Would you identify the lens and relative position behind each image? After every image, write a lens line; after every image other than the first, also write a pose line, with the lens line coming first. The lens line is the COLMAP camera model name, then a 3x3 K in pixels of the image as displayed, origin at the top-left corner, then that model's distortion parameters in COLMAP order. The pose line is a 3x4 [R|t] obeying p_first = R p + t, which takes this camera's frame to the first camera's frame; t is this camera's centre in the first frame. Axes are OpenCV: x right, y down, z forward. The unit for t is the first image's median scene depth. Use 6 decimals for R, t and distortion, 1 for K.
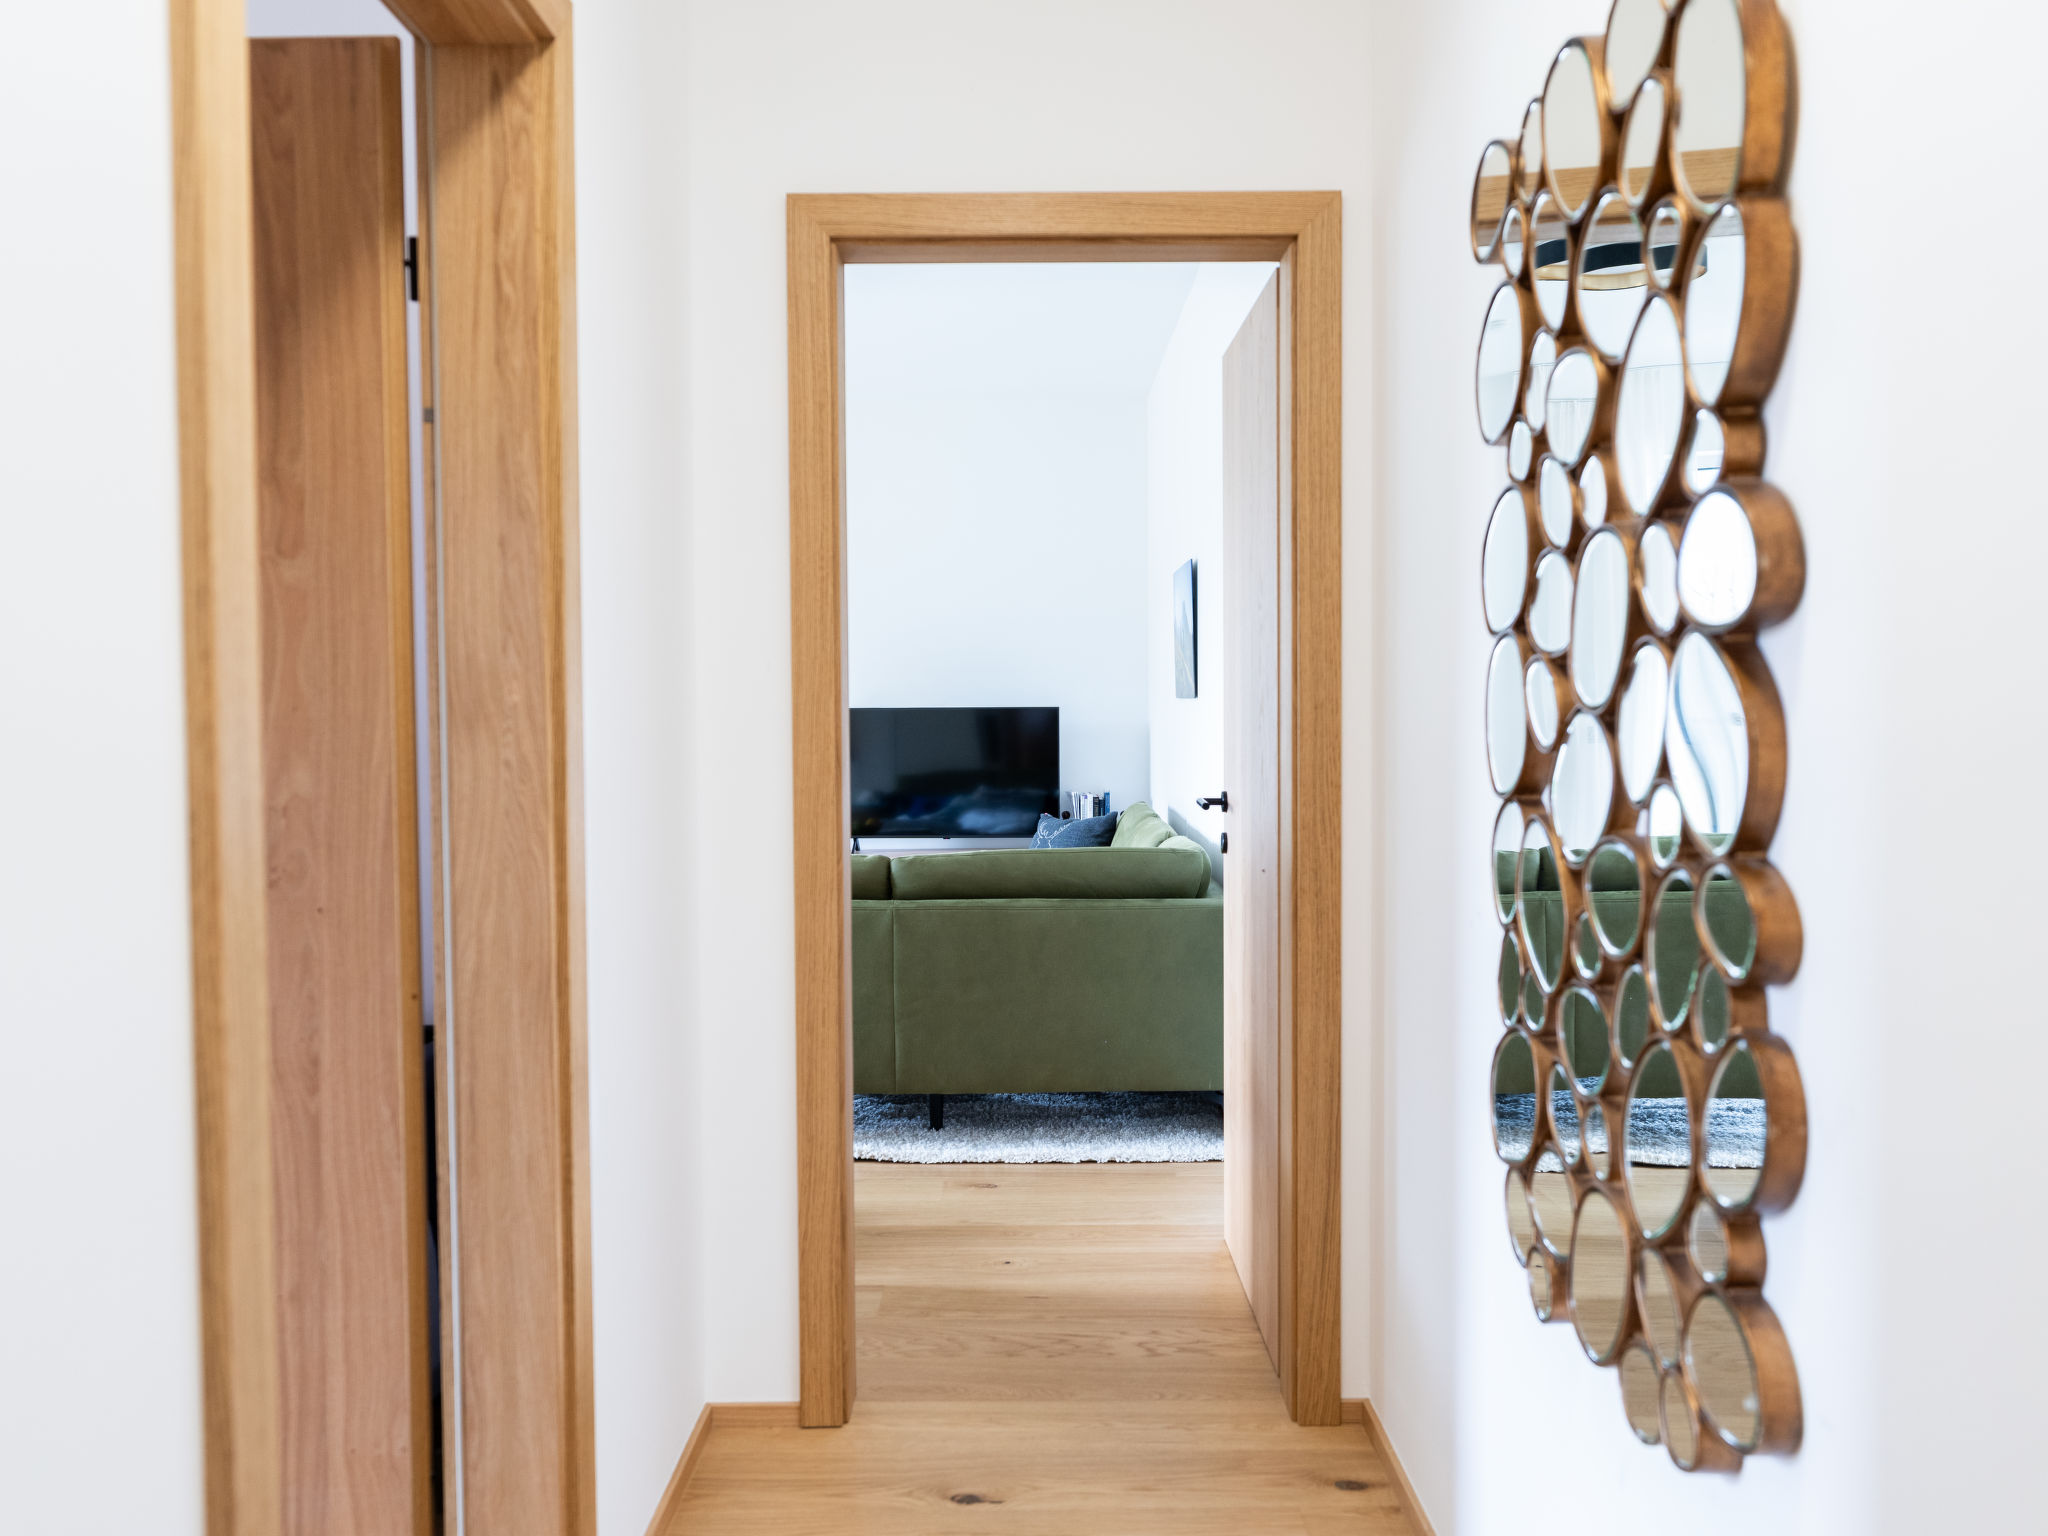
lens RADIAL K [[1861.2, 0, 1025.2], [0, 1861.2, 761.7], [0, 0, 1]] dist [-0.030278, 0.000000]
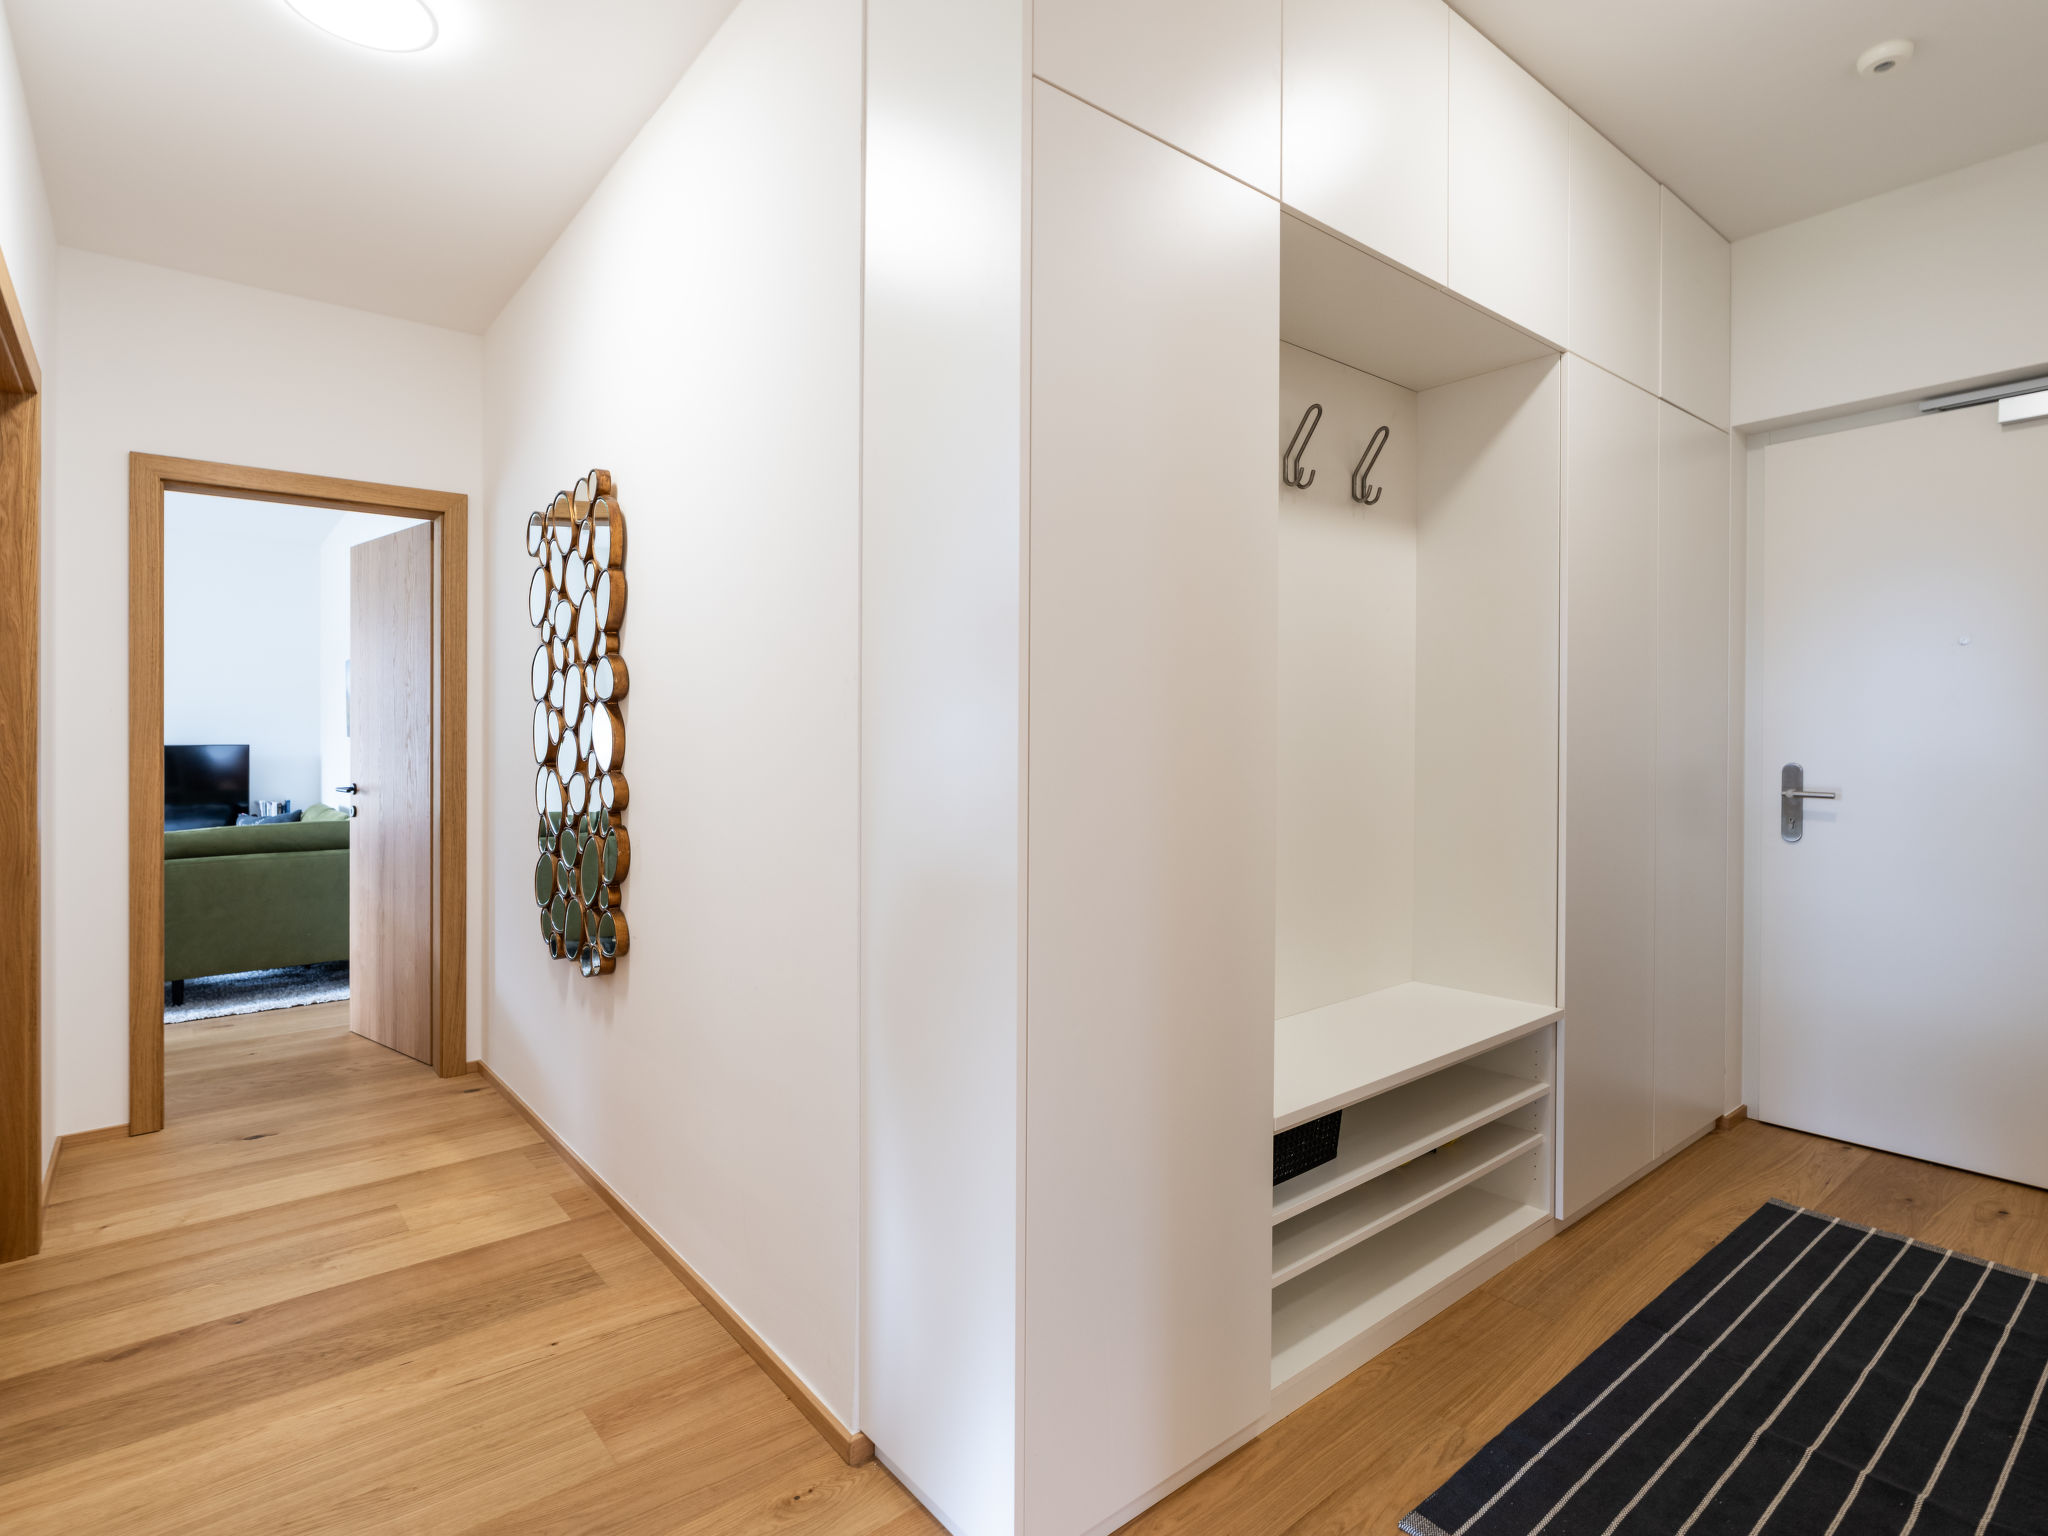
lens RADIAL K [[1053.0, 0, 1003.8], [0, 1053.0, 725.4], [0, 0, 1]] dist [0.005262, -0.000893]
pose [[0.798115, 0.009256, 0.602433, -0.111783], [0.020017, 0.998923, -0.041866, 0.040008], [-0.602172, 0.045472, 0.797070, -0.562136]]
